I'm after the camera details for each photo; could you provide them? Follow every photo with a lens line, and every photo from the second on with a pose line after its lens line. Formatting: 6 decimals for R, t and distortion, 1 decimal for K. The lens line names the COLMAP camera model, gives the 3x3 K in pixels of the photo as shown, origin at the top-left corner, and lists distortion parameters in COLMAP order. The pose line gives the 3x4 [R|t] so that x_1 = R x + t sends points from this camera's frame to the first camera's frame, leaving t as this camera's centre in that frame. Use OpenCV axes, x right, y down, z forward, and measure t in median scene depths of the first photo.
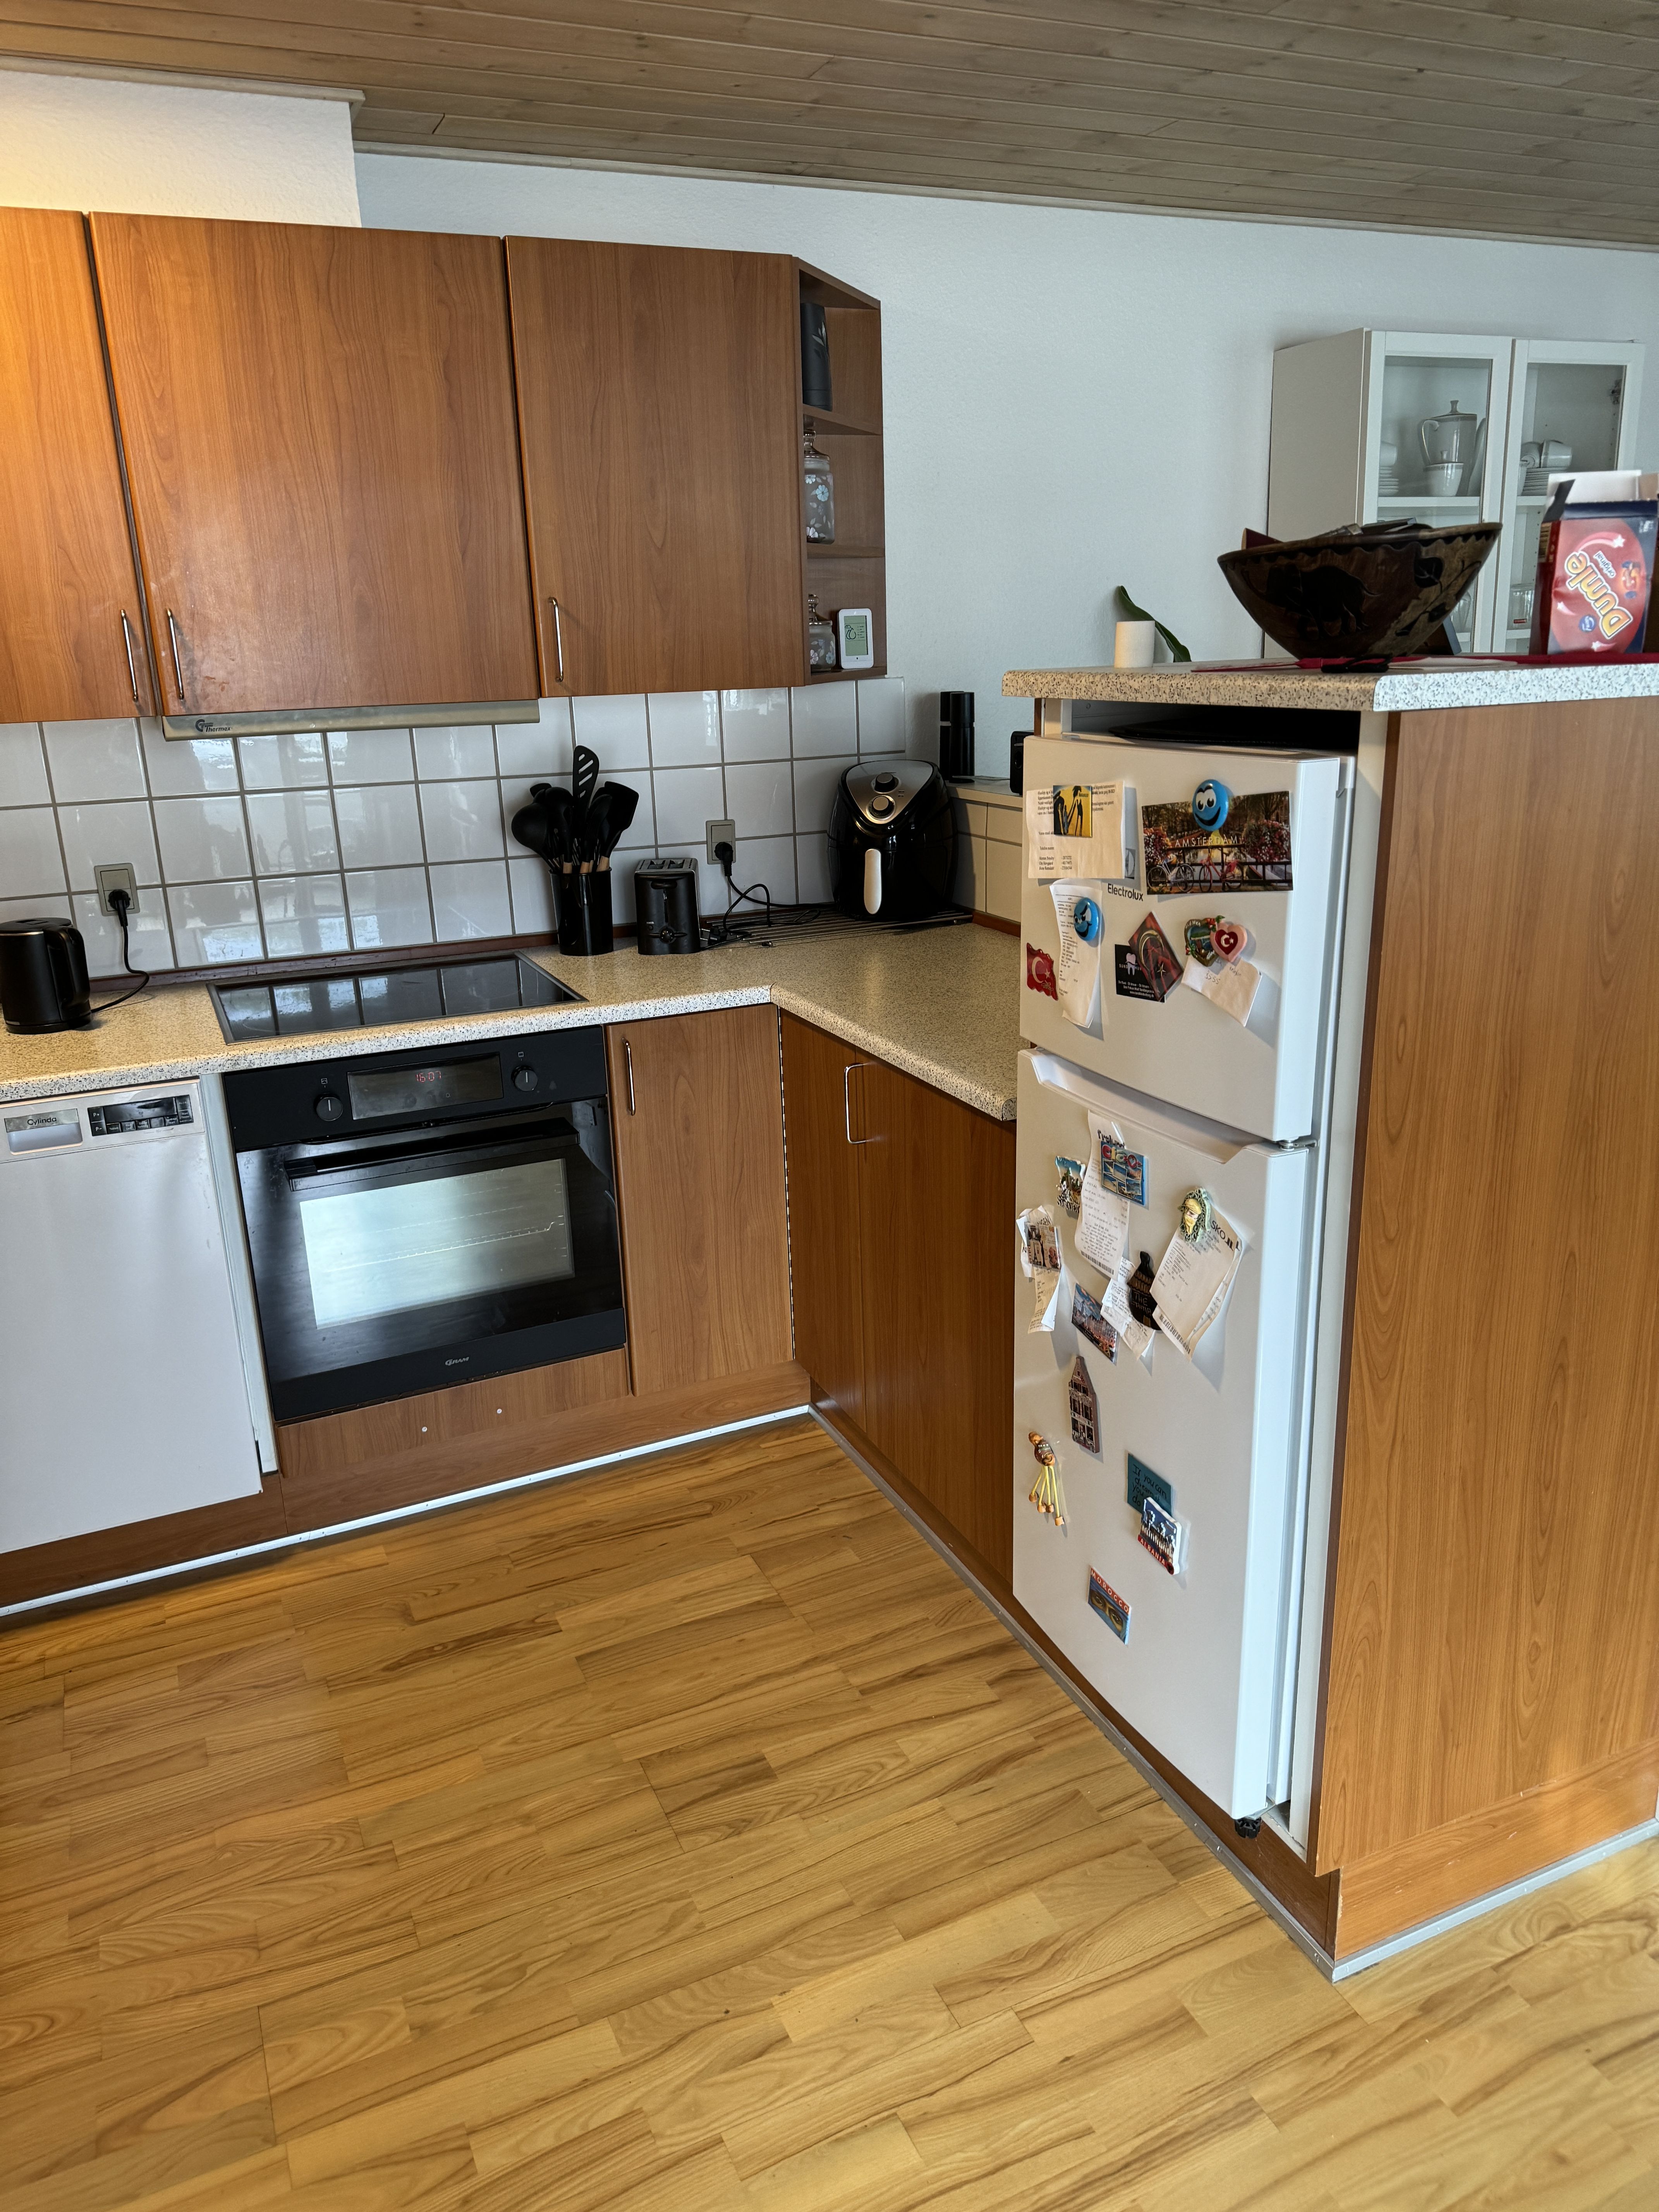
lens RADIAL K [[1569.4, 0, 820.3], [0, 1569.4, 1111.2], [0, 0, 1]] dist [0.044348, -0.052692]
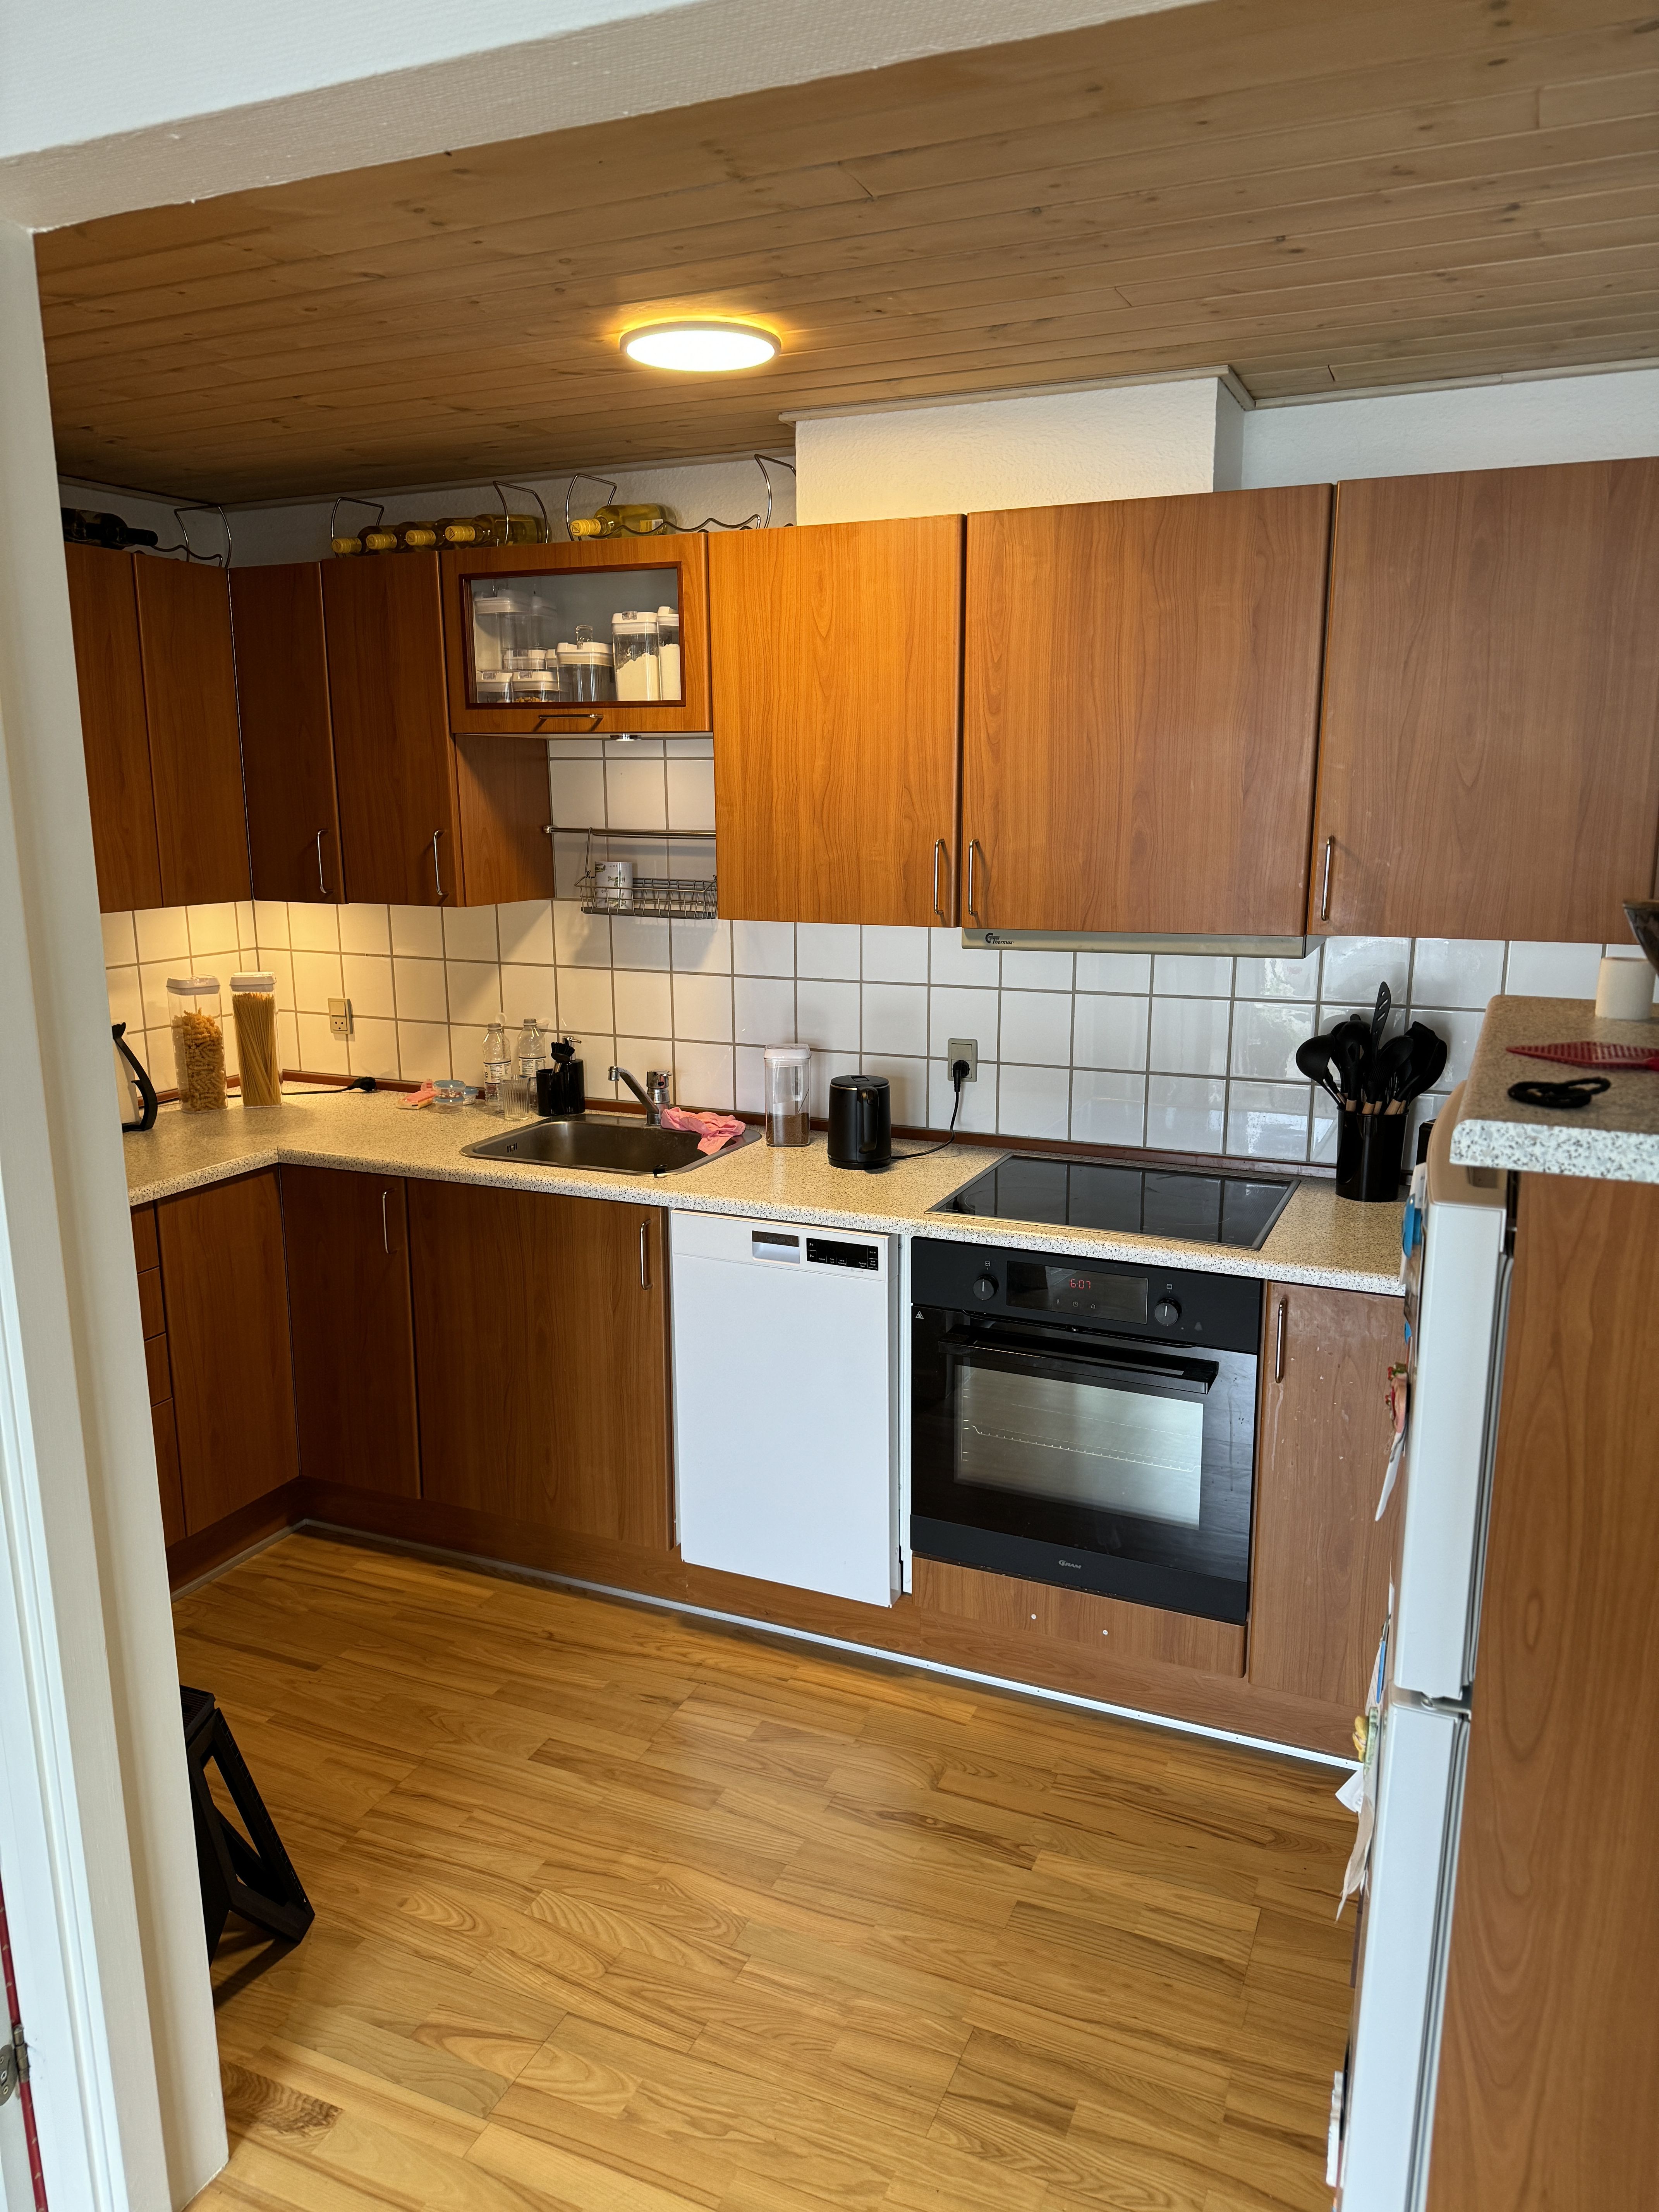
lens RADIAL K [[1569.4, 0, 825.7], [0, 1569.4, 1115.5], [0, 0, 1]] dist [0.044348, -0.052692]
pose [[0.662655, 0.183145, -0.726186, 0.391686], [-0.235039, 0.971506, 0.030538, -0.130827], [0.711087, 0.150445, 0.686820, 0.165461]]
